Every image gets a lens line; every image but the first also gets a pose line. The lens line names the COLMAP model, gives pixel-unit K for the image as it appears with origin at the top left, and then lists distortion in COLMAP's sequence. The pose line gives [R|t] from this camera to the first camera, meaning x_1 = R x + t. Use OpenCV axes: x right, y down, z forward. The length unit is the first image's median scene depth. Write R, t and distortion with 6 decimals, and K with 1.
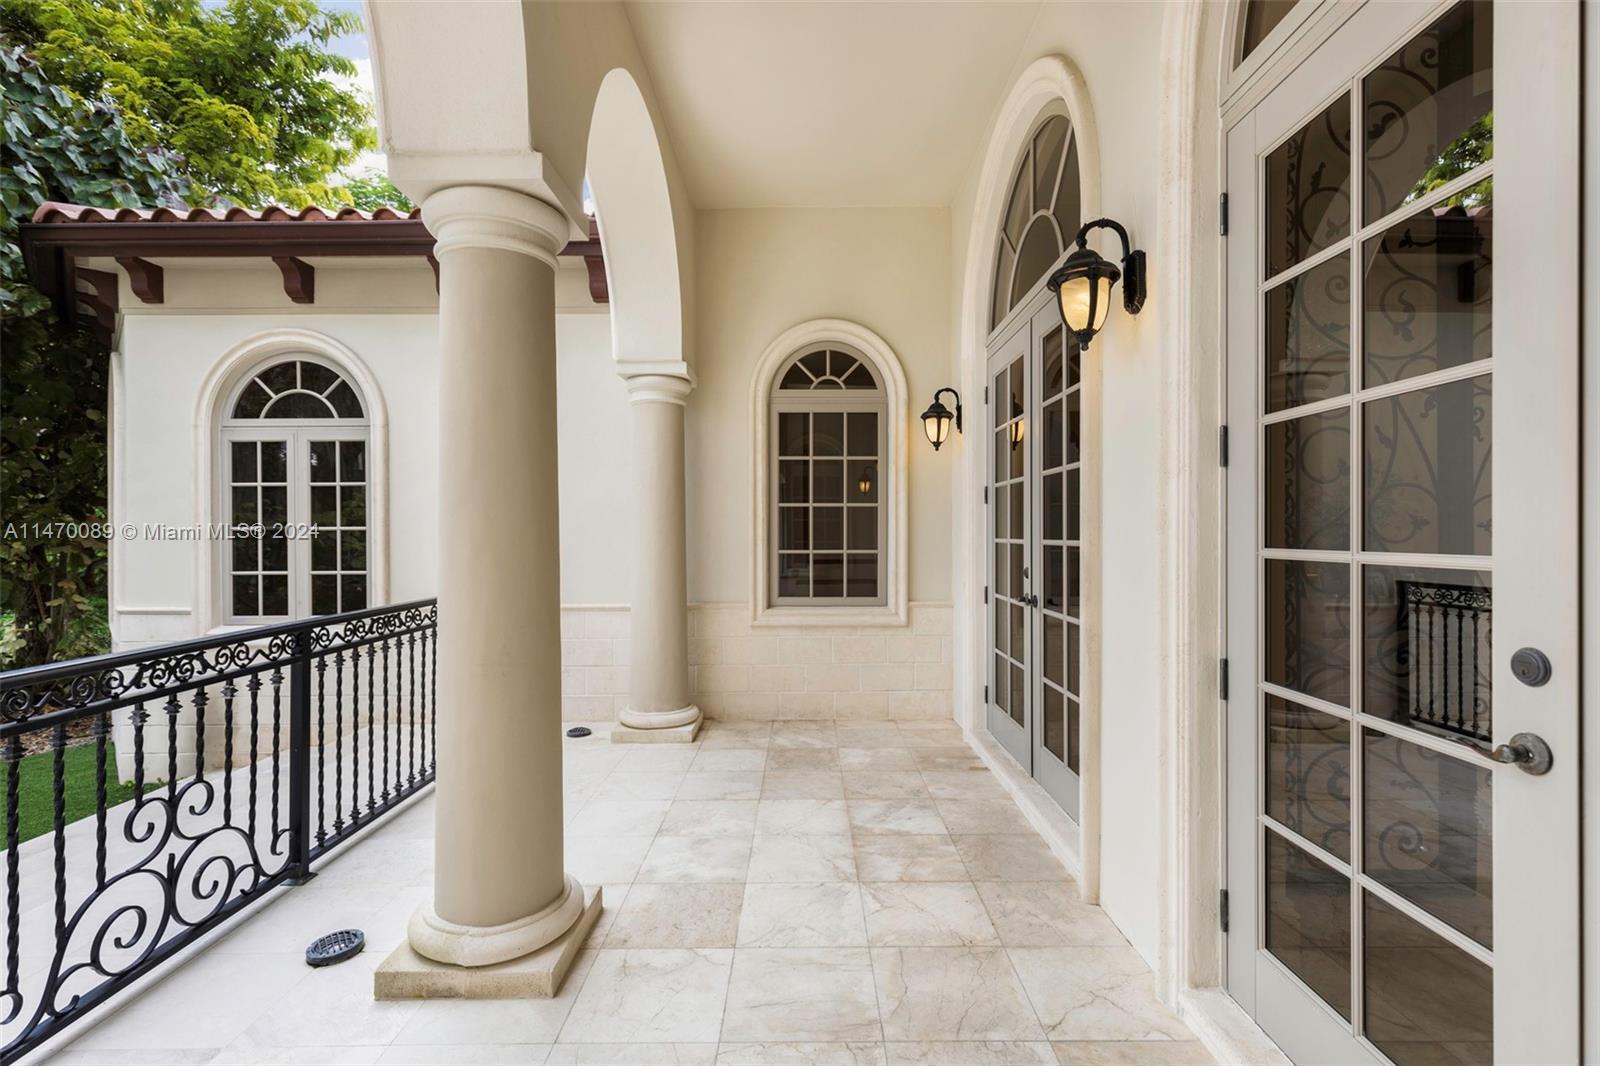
lens RADIAL K [[729.5, 0, 803.7], [0, 729.5, 530.2], [0, 0, 1]] dist [0.011551, -0.001165]
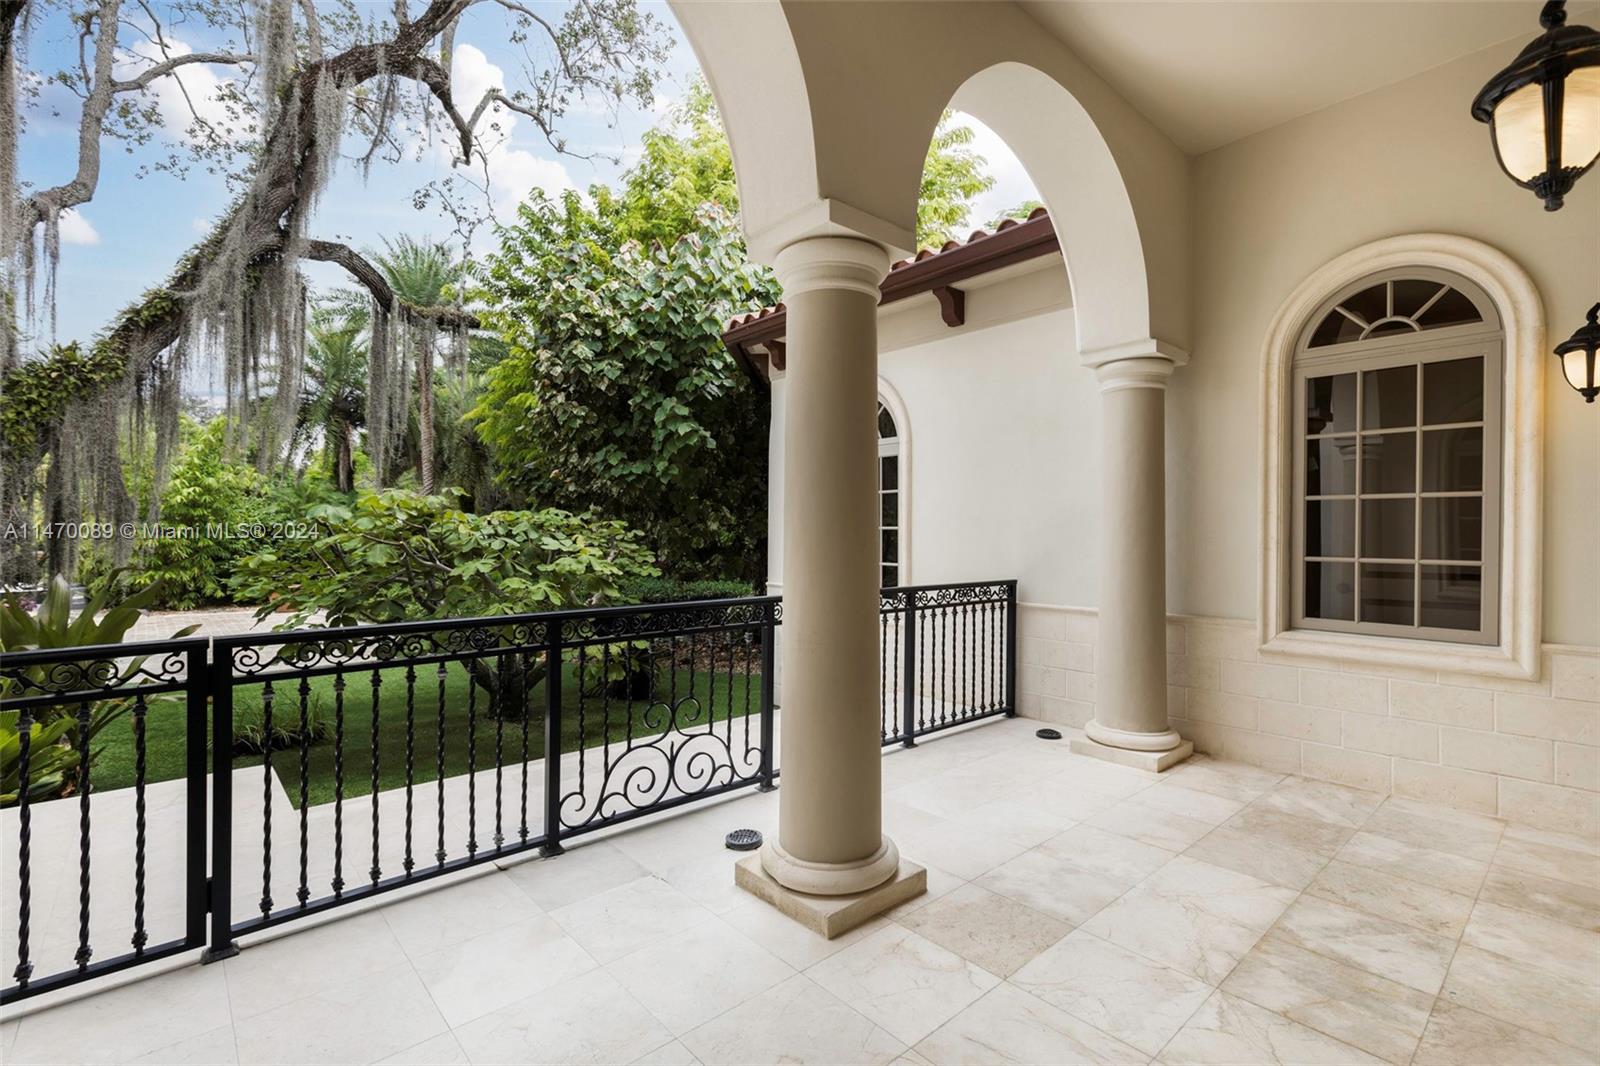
lens RADIAL K [[729.5, 0, 803.7], [0, 729.5, 530.2], [0, 0, 1]] dist [0.011551, -0.001165]
pose [[0.668270, 0.003290, -0.743911, 0.266166], [-0.004652, 0.999989, 0.000244, 0.002264], [0.743904, 0.003298, 0.668278, 0.119798]]
